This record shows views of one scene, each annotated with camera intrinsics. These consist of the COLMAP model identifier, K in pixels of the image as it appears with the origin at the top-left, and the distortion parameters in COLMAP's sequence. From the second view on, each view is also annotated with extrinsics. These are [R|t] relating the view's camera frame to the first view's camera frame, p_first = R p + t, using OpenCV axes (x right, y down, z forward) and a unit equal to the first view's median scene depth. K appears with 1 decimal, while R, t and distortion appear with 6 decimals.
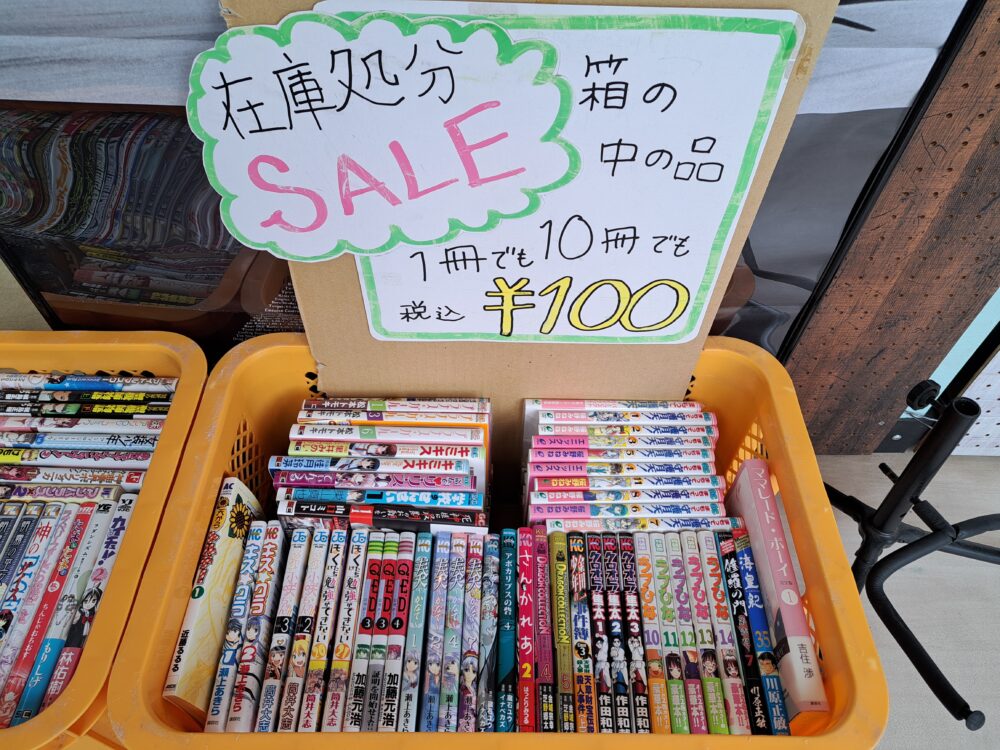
lens RADIAL K [[716.7, 0, 499.7], [0, 716.7, 377.5], [0, 0, 1]] dist [0.011366, -0.010433]
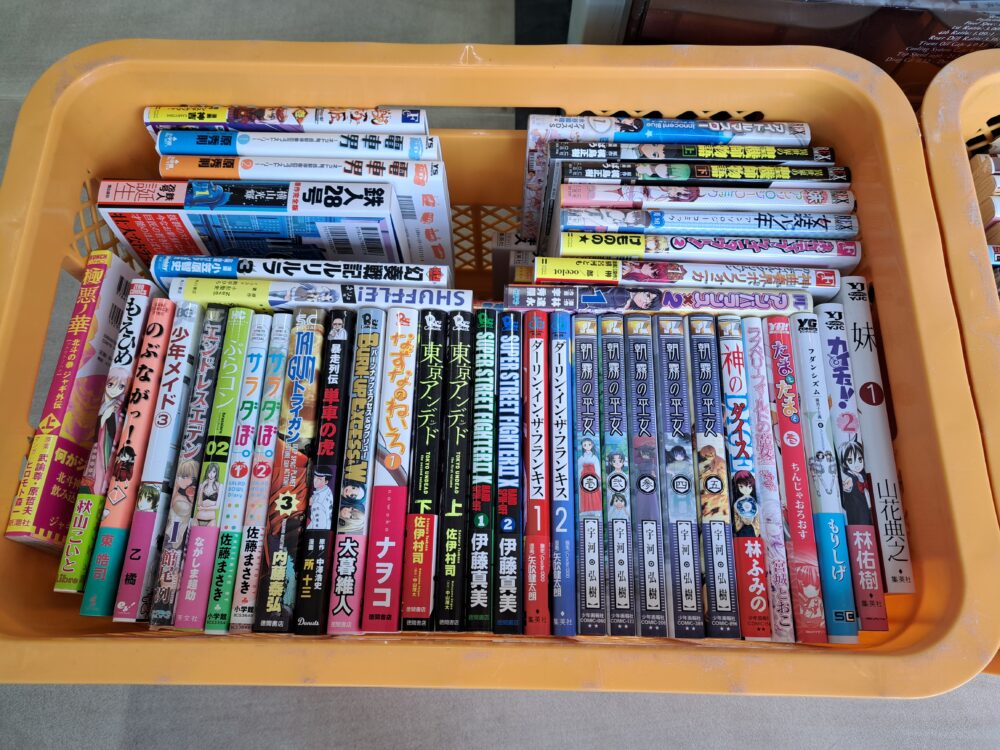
lens RADIAL K [[716.7, 0, 500.9], [0, 716.7, 371.7], [0, 0, 1]] dist [0.011366, -0.010433]
pose [[0.999861, 0.004303, -0.016088, -0.790082], [0.001627, 0.936183, 0.351510, -0.019597], [0.016574, -0.351488, 0.936046, 0.309503]]
